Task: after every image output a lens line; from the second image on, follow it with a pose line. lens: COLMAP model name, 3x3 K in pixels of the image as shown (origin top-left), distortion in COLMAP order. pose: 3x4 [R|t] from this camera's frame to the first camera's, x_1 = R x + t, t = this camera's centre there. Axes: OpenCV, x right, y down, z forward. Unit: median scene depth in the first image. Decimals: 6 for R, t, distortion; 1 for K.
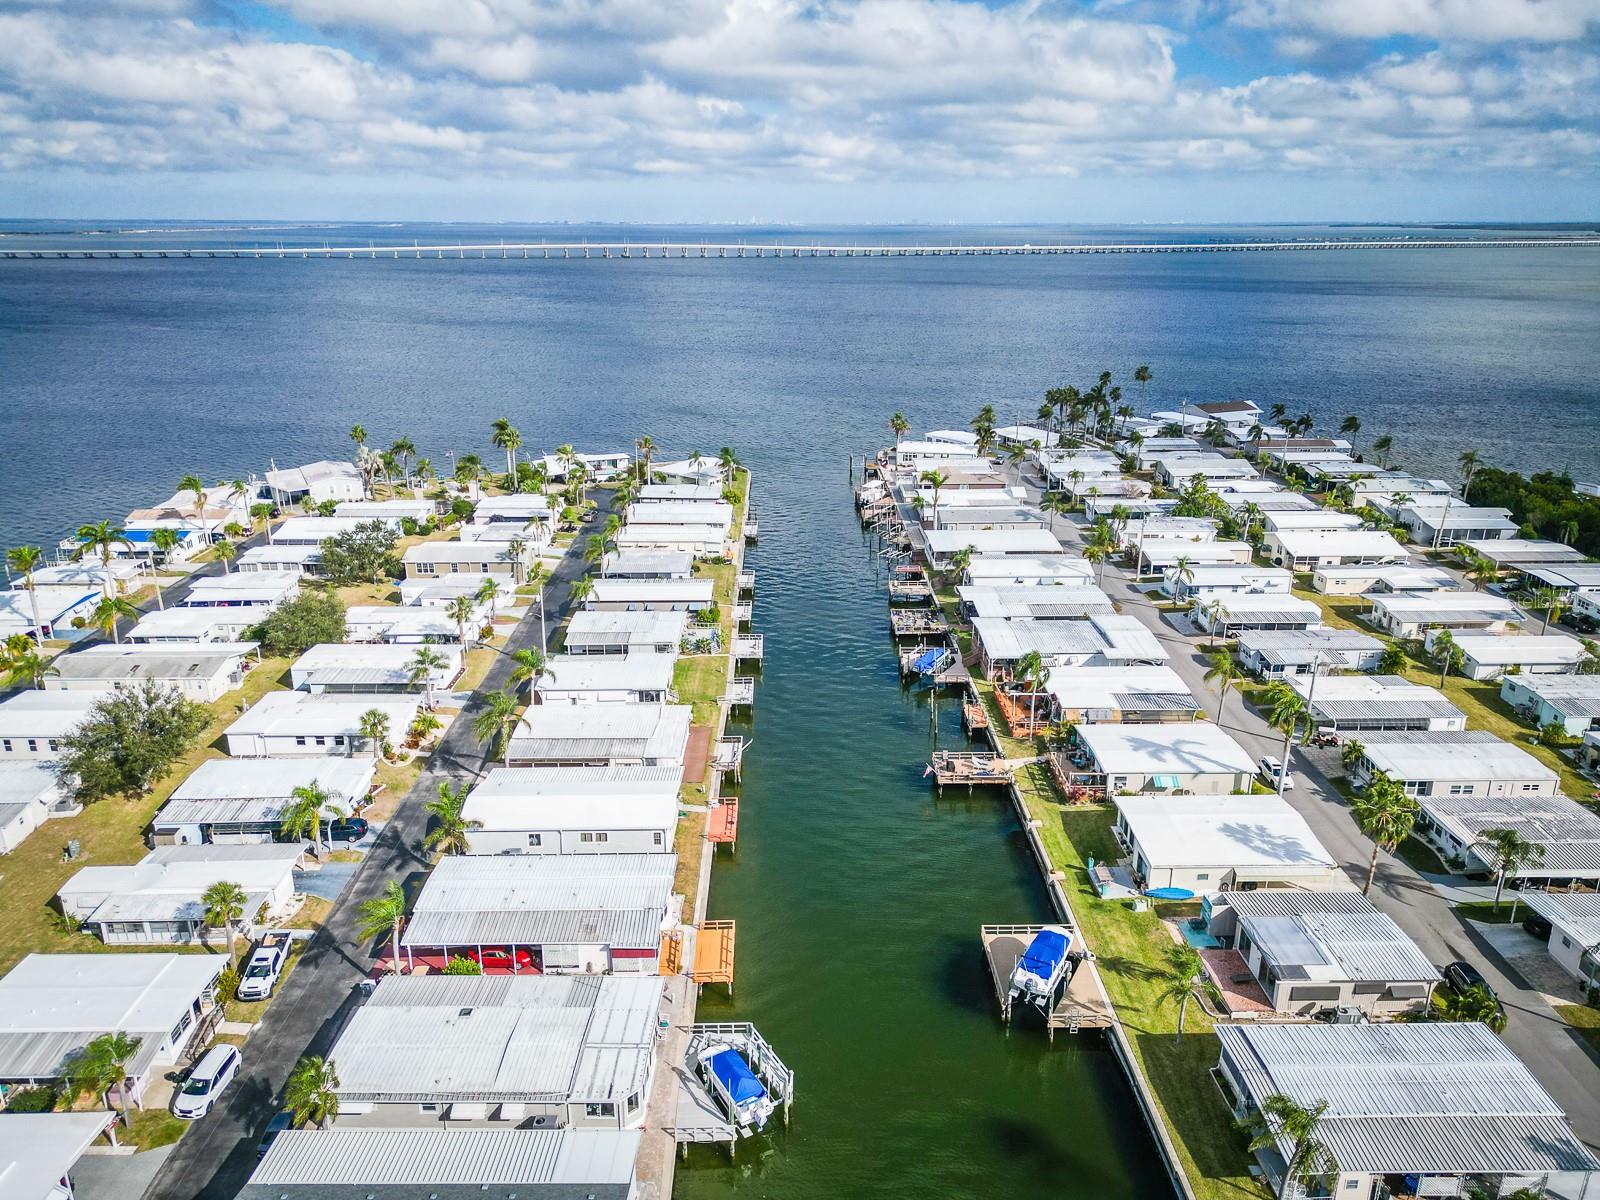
lens RADIAL K [[1119.5, 0, 808.3], [0, 1119.5, 604.4], [0, 0, 1]] dist [0.058055, -0.055229]
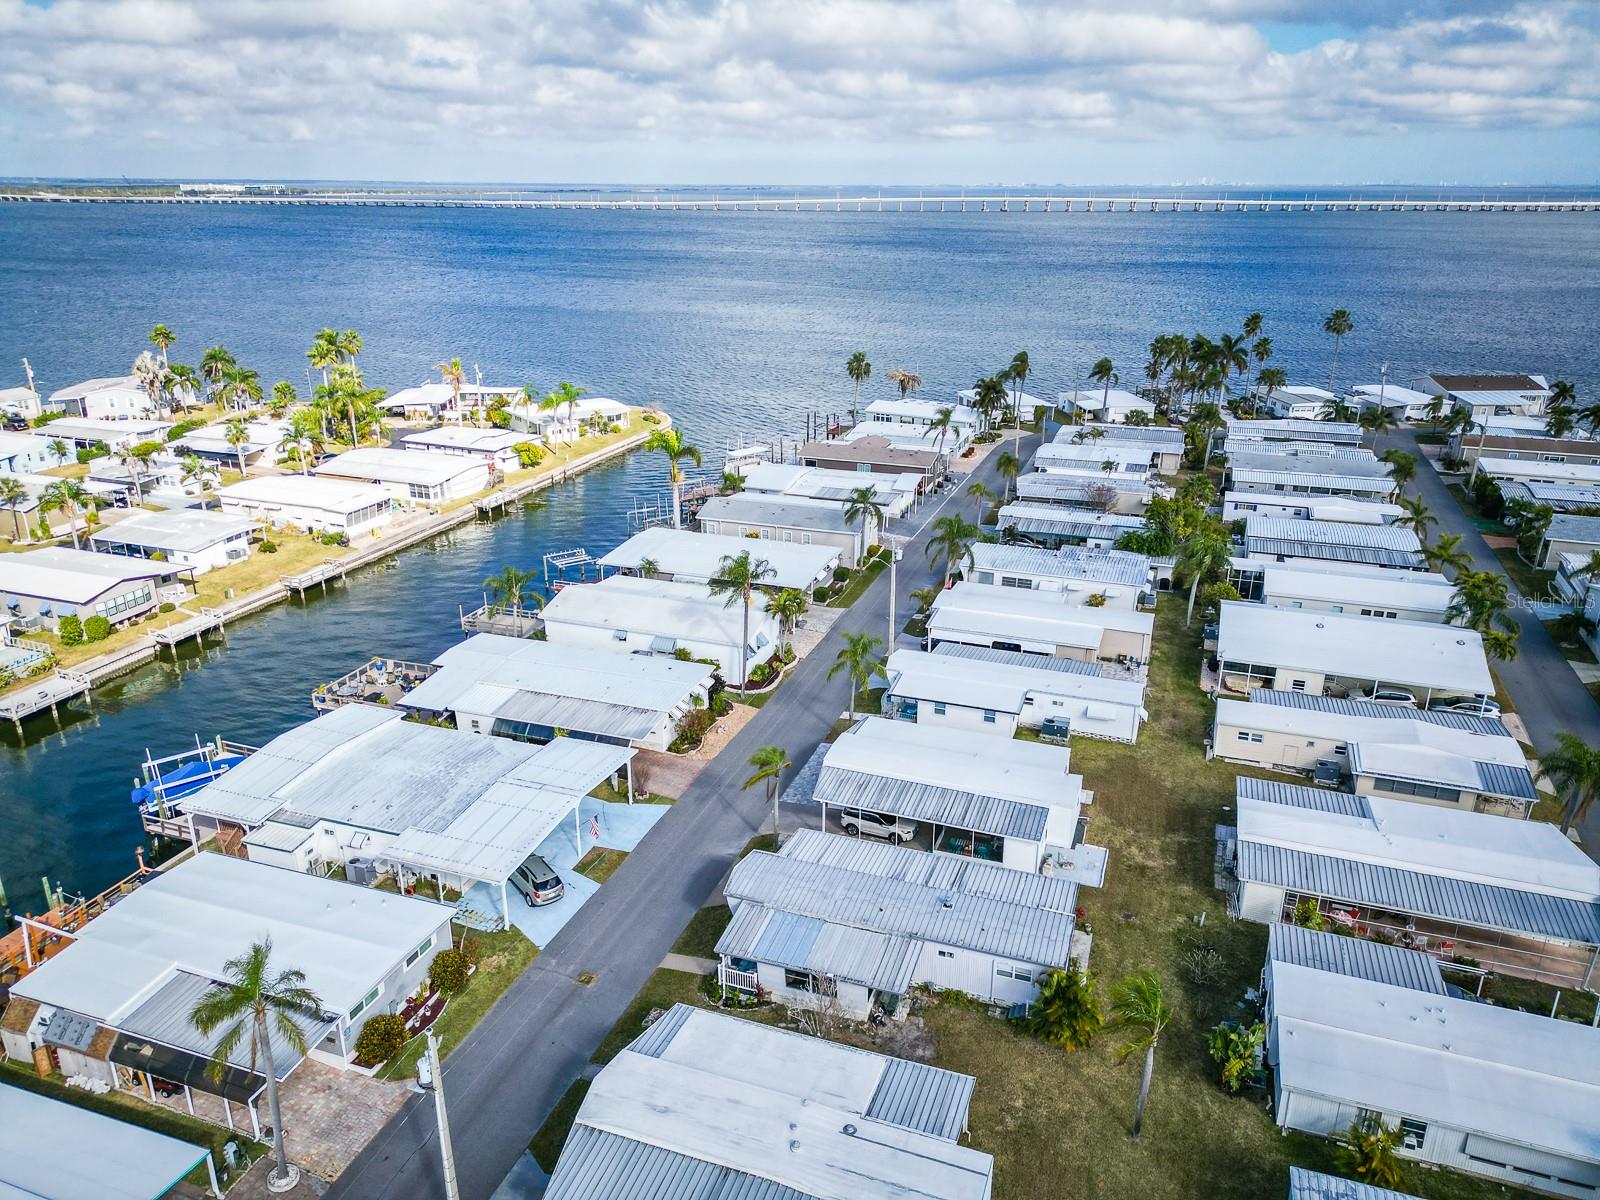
lens RADIAL K [[1119.5, 0, 806.4], [0, 1119.5, 596.6], [0, 0, 1]] dist [0.058055, -0.055229]
pose [[0.932339, 0.125444, -0.339128, 0.329901], [-0.117823, 0.992101, 0.043058, -0.053916], [0.341851, -0.000187, 0.939754, 0.376863]]
